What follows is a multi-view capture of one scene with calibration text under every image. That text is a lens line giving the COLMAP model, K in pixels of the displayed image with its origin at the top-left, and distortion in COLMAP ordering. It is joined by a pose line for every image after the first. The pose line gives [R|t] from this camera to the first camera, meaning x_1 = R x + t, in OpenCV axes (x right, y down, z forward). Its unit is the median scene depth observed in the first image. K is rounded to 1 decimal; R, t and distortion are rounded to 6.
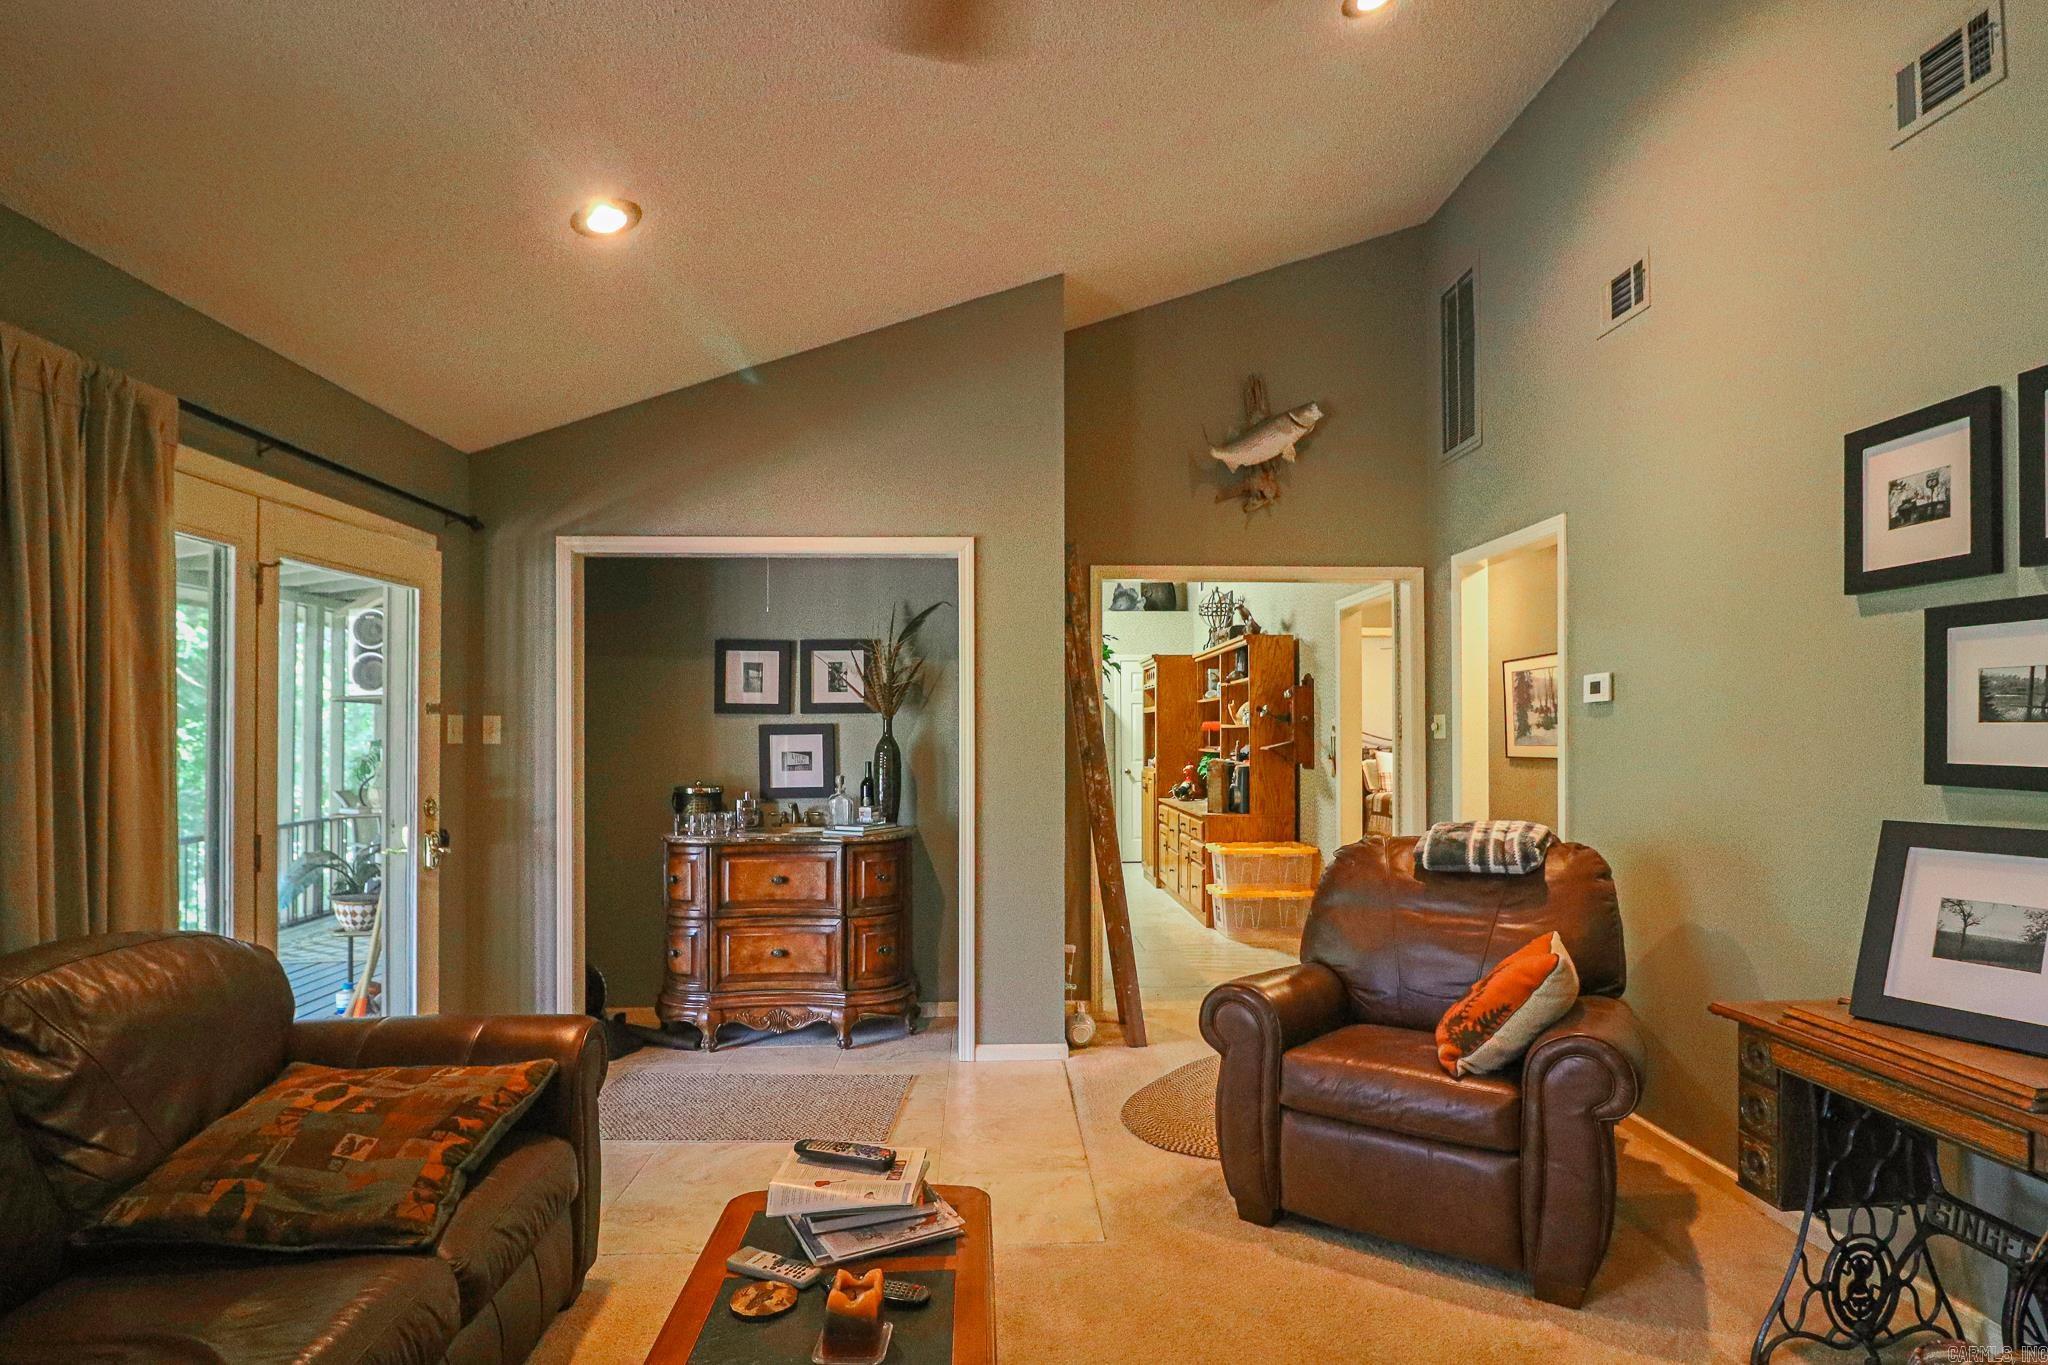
lens RADIAL K [[1056.5, 0, 1045.9], [0, 1056.5, 734.2], [0, 0, 1]] dist [-0.005857, -0.013049]
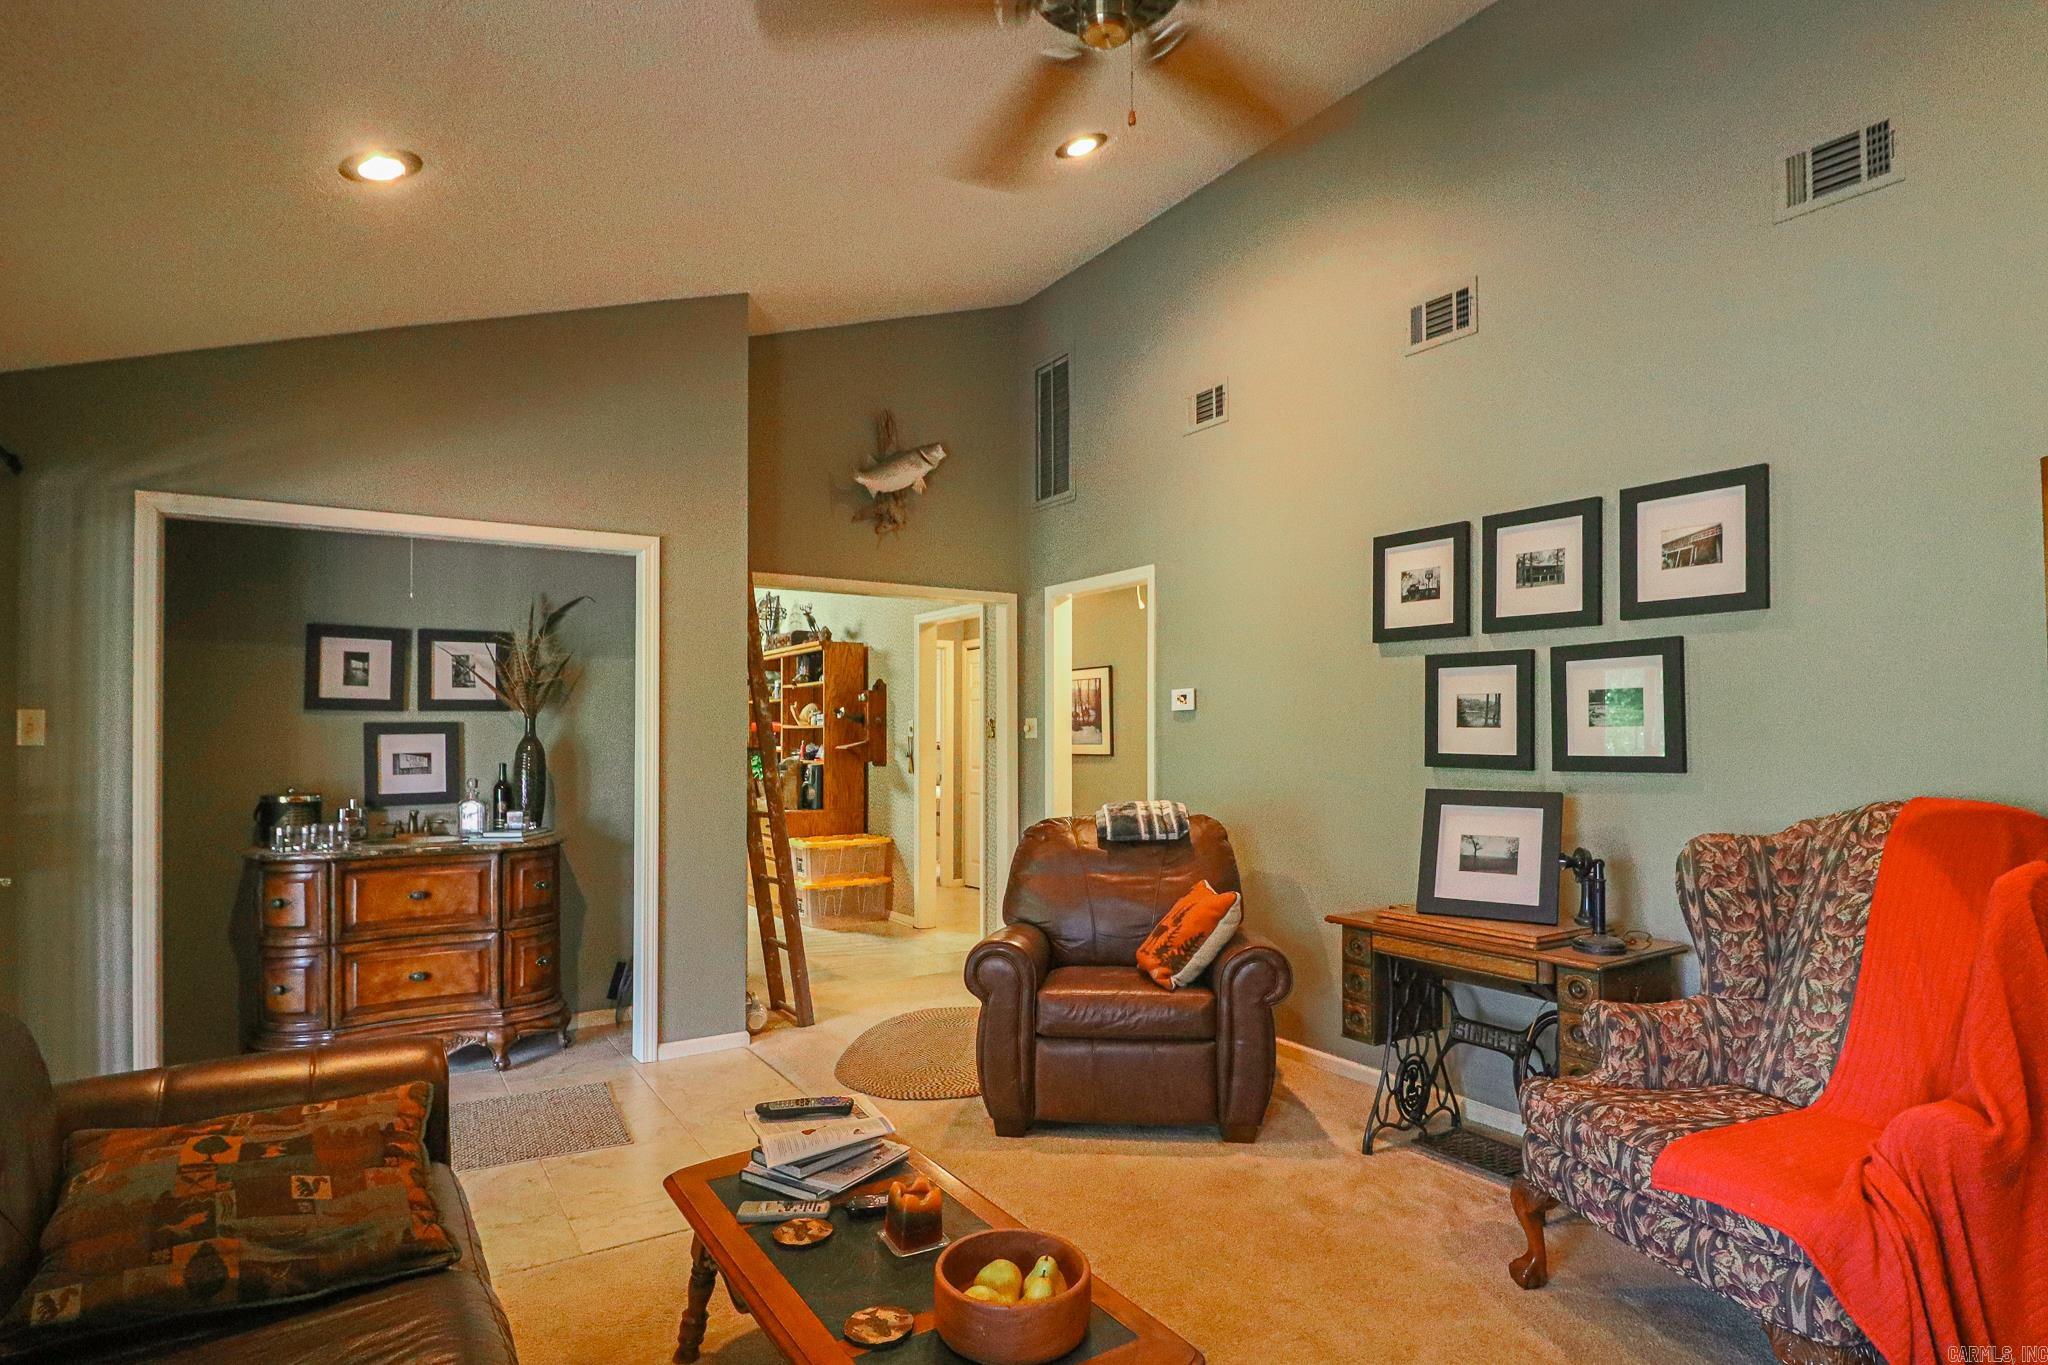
lens RADIAL K [[1056.5, 0, 1041.7], [0, 1056.5, 728.5], [0, 0, 1]] dist [-0.005857, -0.013049]
pose [[0.863800, 0.004210, 0.503818, -0.376393], [-0.001288, 0.999980, -0.006149, 0.000661], [-0.503834, 0.004663, 0.863788, -0.068980]]
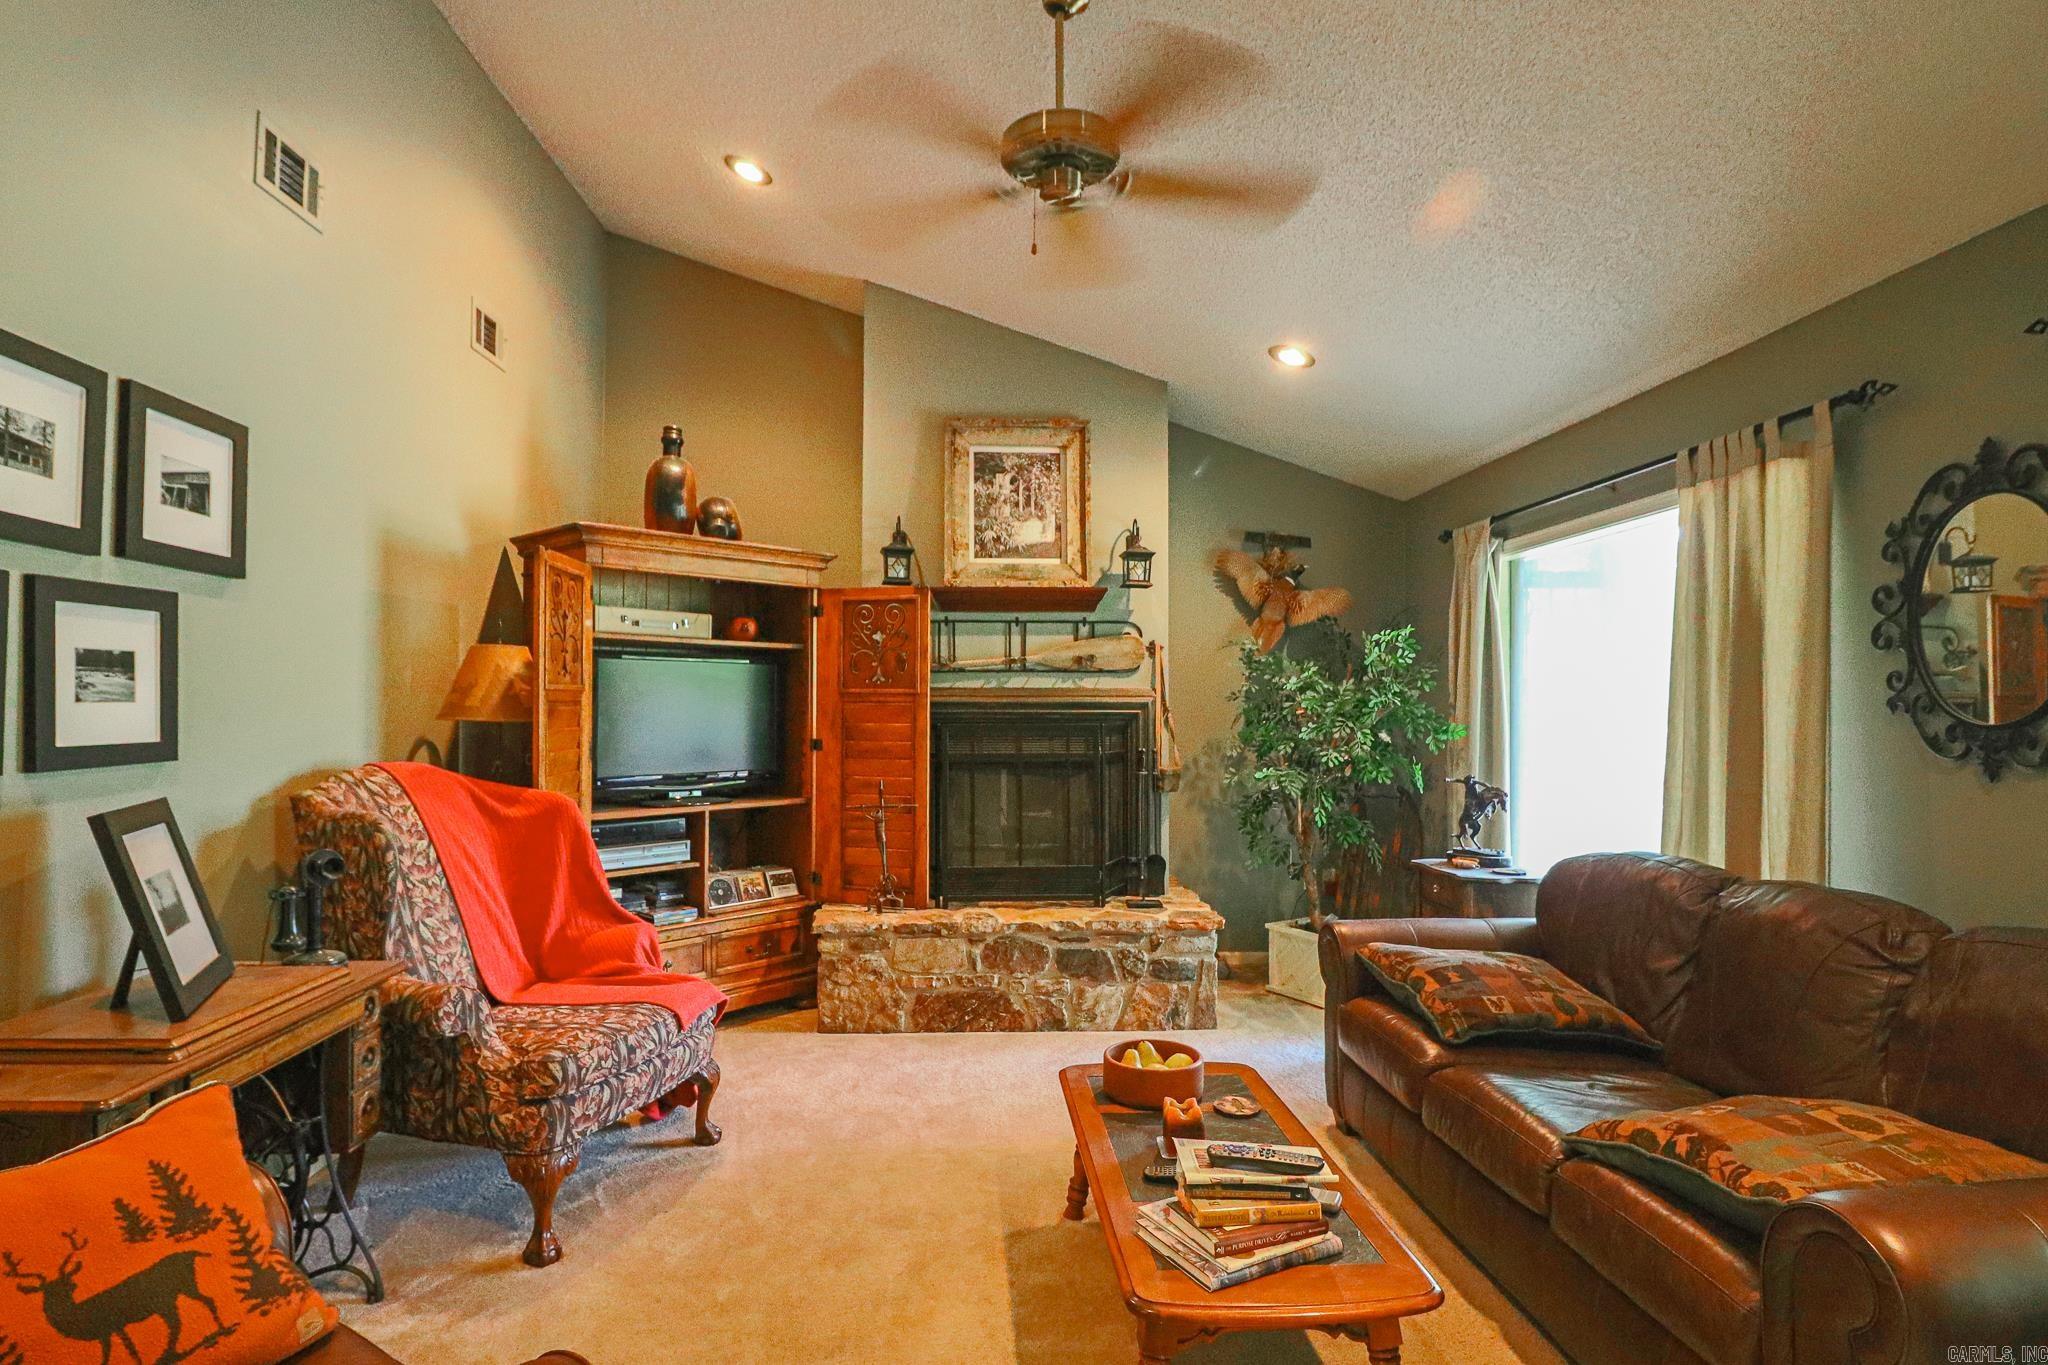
lens RADIAL K [[1056.5, 0, 1011.5], [0, 1056.5, 692.9], [0, 0, 1]] dist [-0.005857, -0.013049]
pose [[-0.999946, -0.003317, 0.009857, 0.017006], [-0.003469, 0.999876, -0.015359, -0.006375], [-0.009805, -0.015392, -0.999833, 1.364221]]
